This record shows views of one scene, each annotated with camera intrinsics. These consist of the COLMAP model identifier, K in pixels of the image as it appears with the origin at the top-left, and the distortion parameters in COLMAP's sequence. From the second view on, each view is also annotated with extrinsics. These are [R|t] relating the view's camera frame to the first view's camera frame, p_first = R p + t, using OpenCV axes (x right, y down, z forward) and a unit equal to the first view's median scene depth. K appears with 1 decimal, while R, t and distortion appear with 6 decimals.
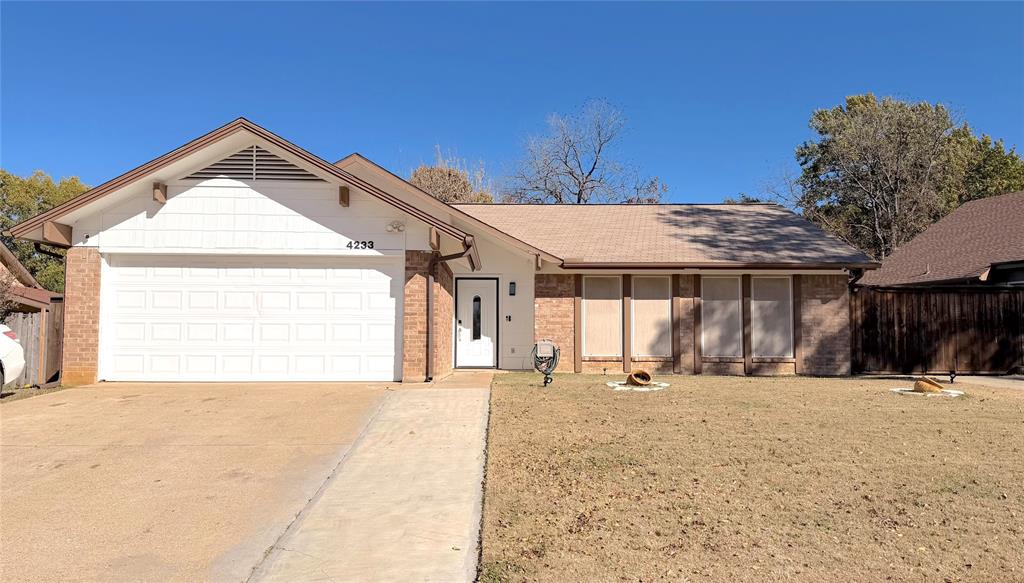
lens RADIAL K [[733.4, 0, 506.6], [0, 733.4, 298.6], [0, 0, 1]] dist [0.008335, -0.023482]
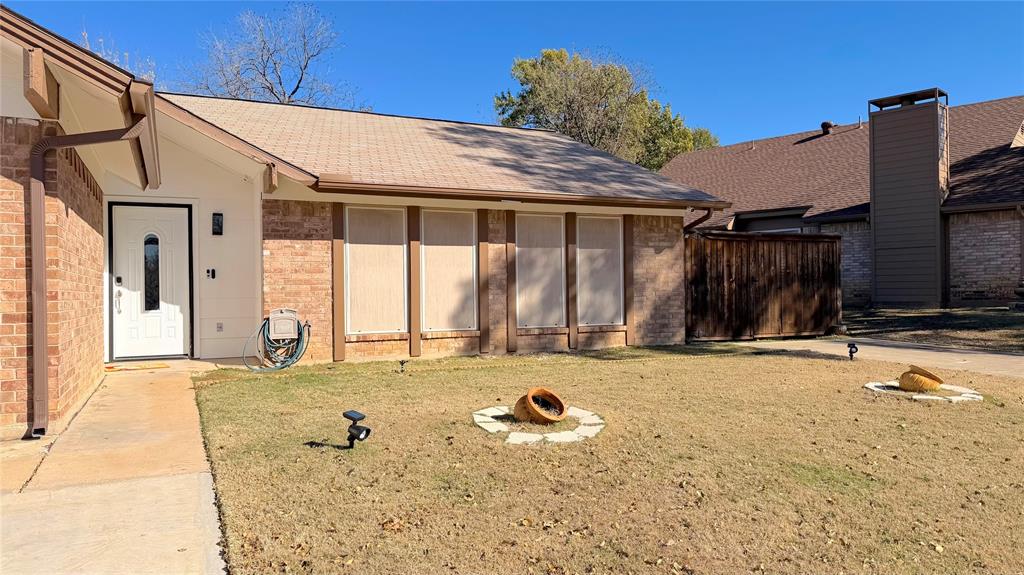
lens RADIAL K [[702.6, 0, 511.2], [0, 702.6, 289.4], [0, 0, 1]] dist [0.036955, -0.041753]
pose [[0.904039, -0.013998, 0.427220, -0.024720], [-0.013478, 0.998033, 0.061220, 0.001451], [-0.427237, -0.061104, 0.902073, 0.397496]]
